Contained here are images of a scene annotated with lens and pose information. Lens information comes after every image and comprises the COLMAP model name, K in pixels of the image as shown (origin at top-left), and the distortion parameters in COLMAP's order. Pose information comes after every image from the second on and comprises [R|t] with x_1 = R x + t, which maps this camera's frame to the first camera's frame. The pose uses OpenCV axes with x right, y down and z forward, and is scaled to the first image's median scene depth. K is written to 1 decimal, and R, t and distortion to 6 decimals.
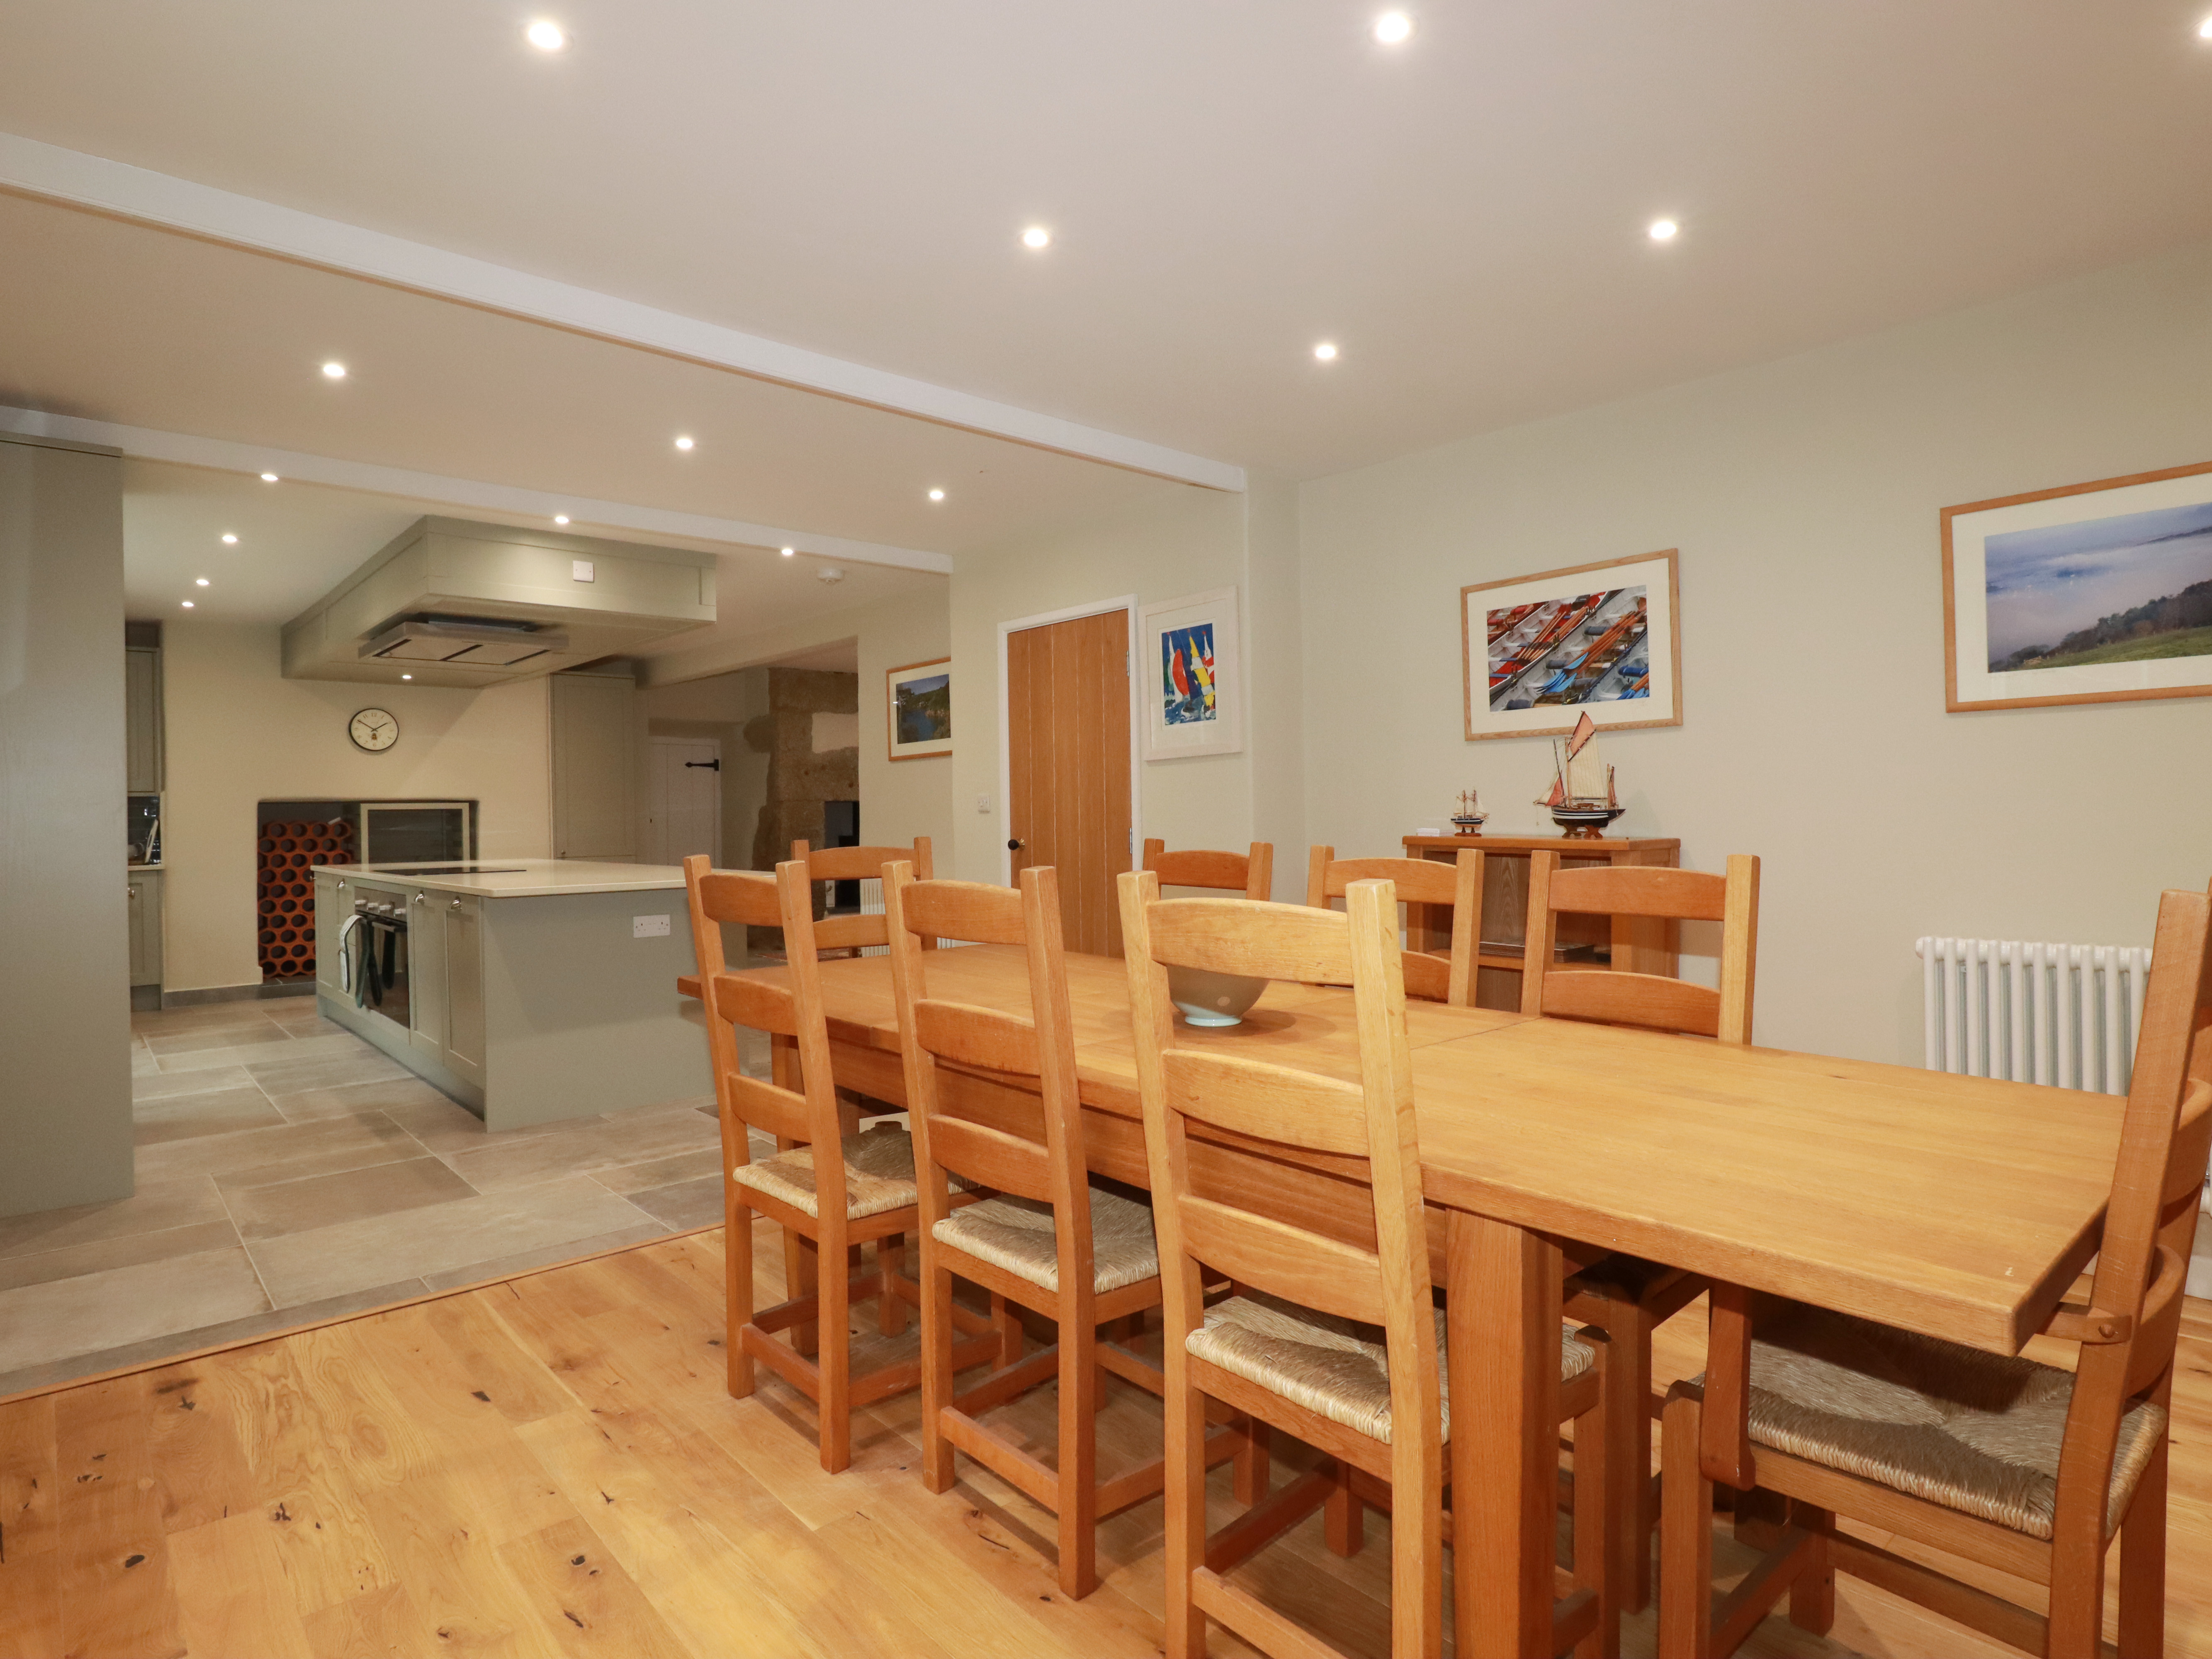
lens RADIAL K [[1214.2, 0, 1151.0], [0, 1214.2, 817.6], [0, 0, 1]] dist [-0.005467, -0.013738]
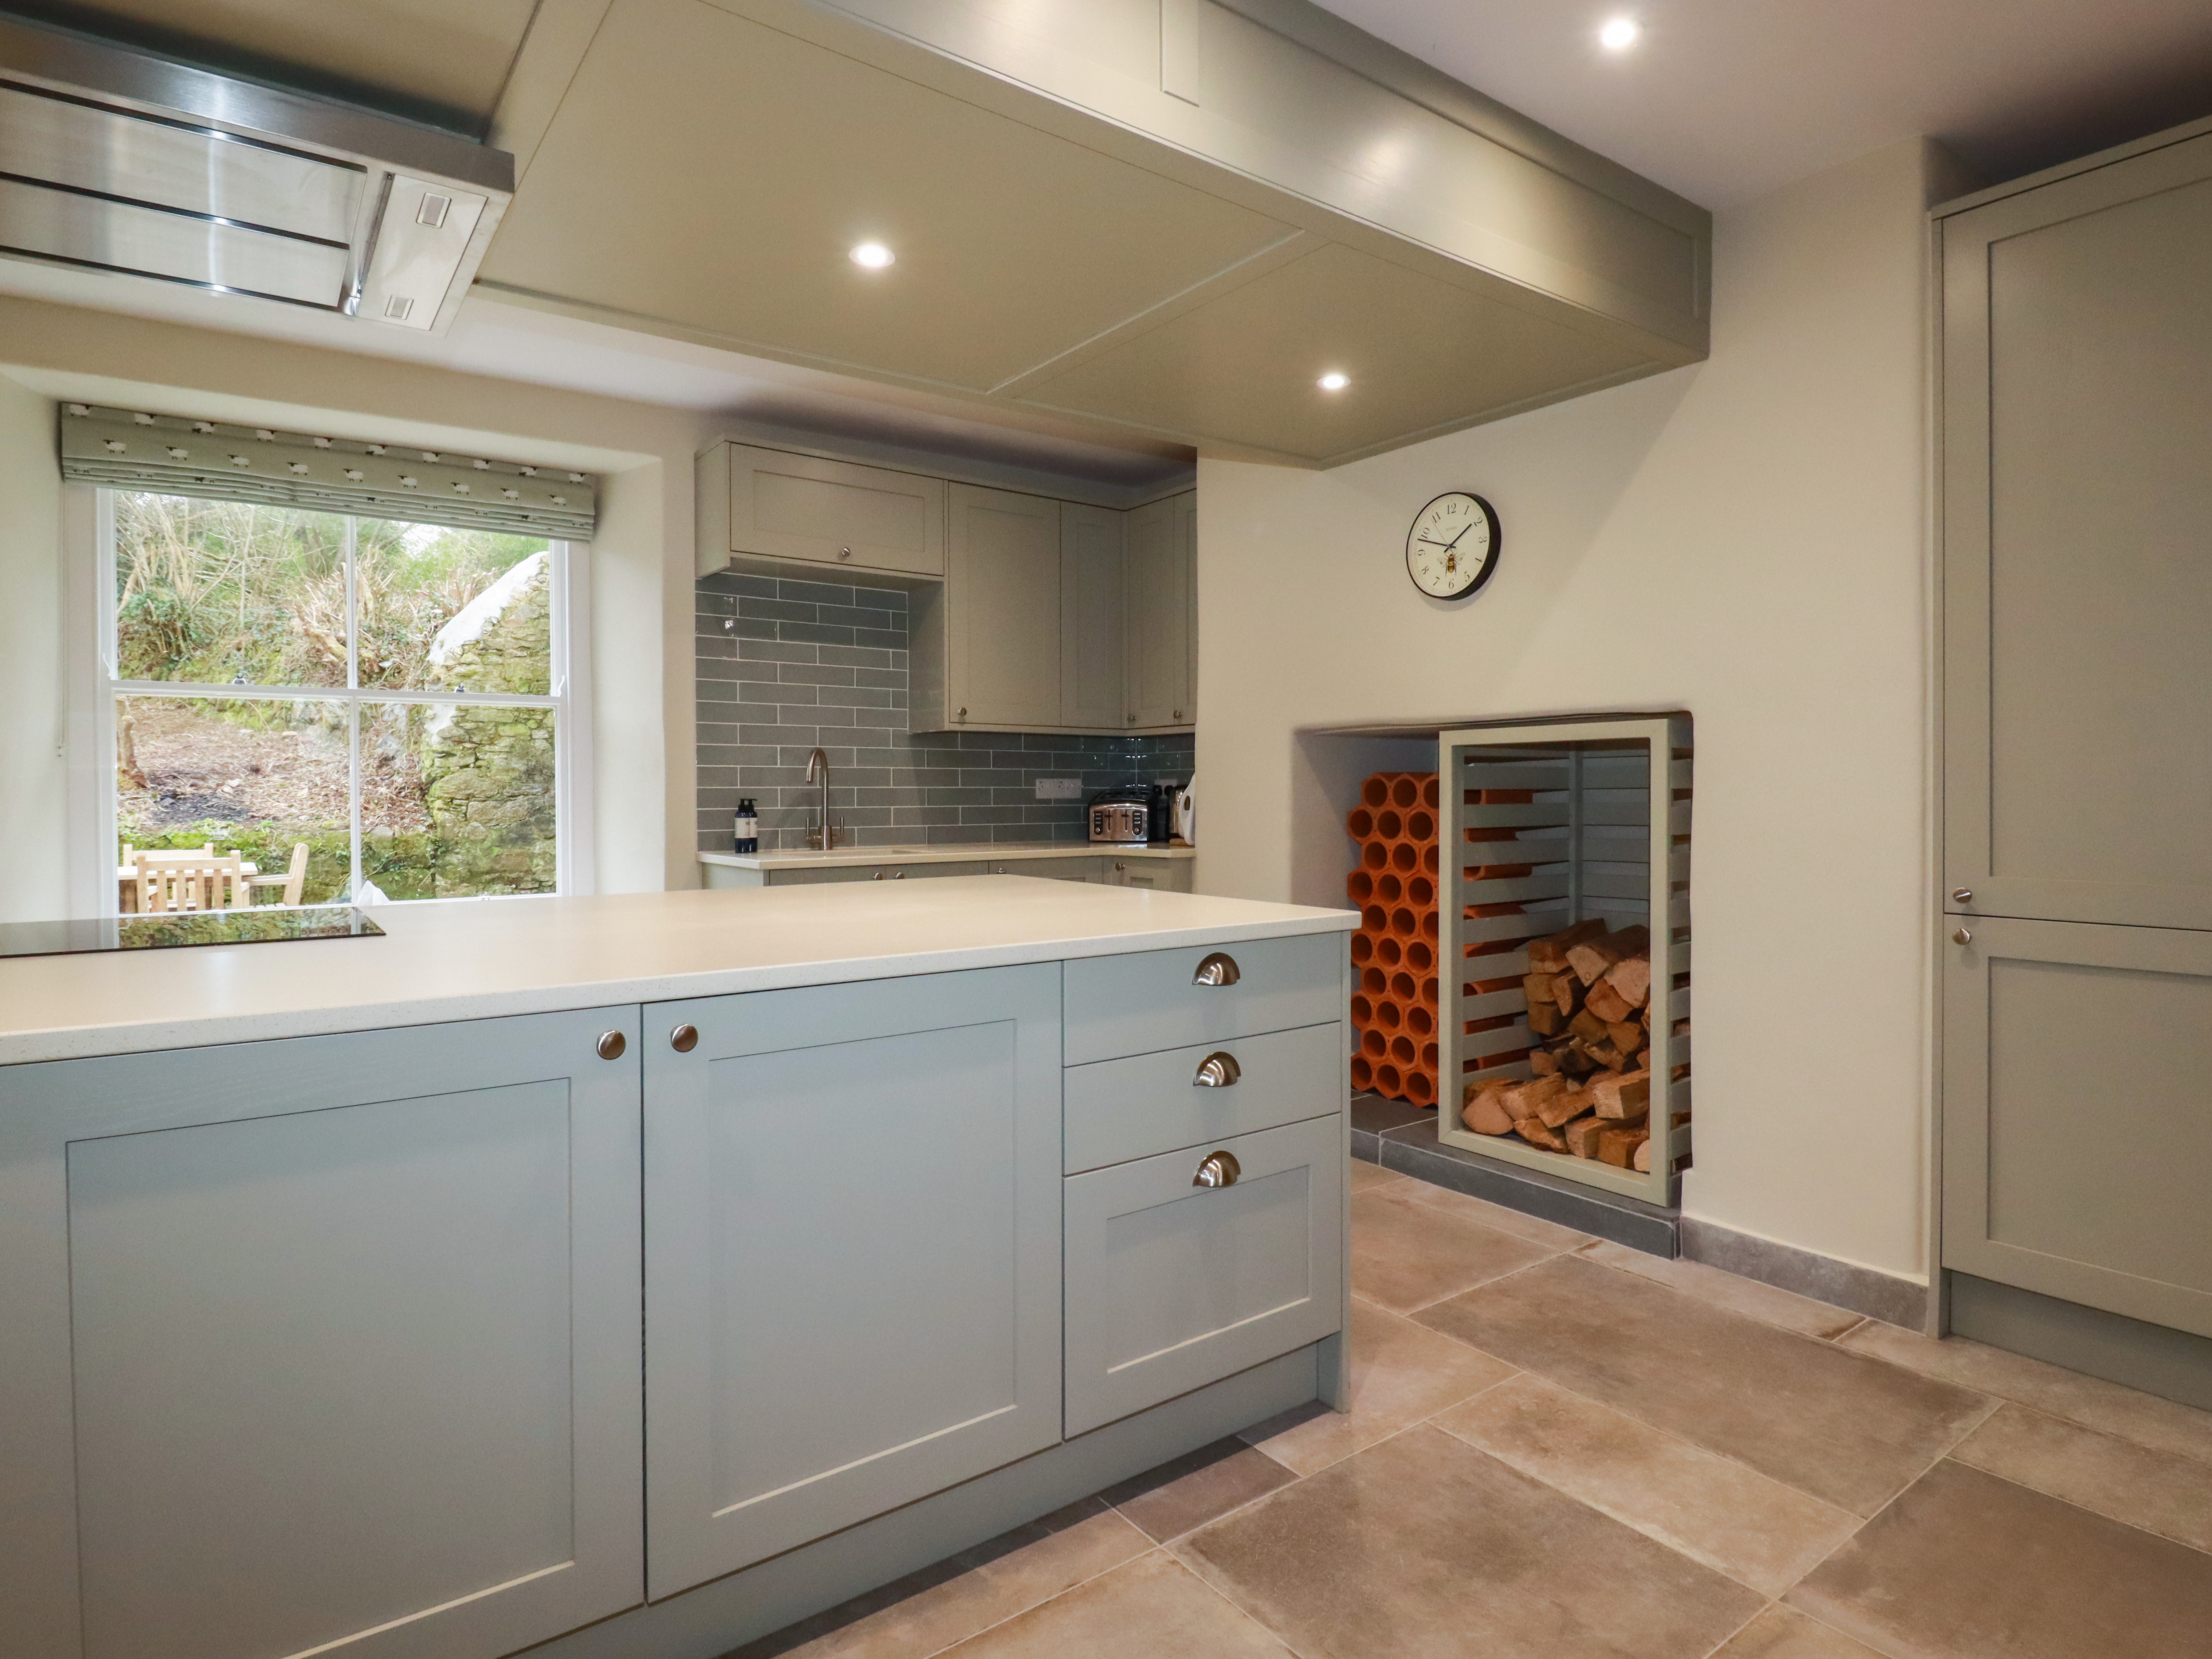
lens RADIAL K [[1176.5, 0, 1112.1], [0, 1176.5, 808.7], [0, 0, 1]] dist [0.001955, -0.015489]
pose [[-0.106461, 0.029288, -0.993885, -0.240313], [-0.000470, 0.999564, 0.029506, 0.003180], [0.994317, 0.003609, -0.106401, 0.934734]]
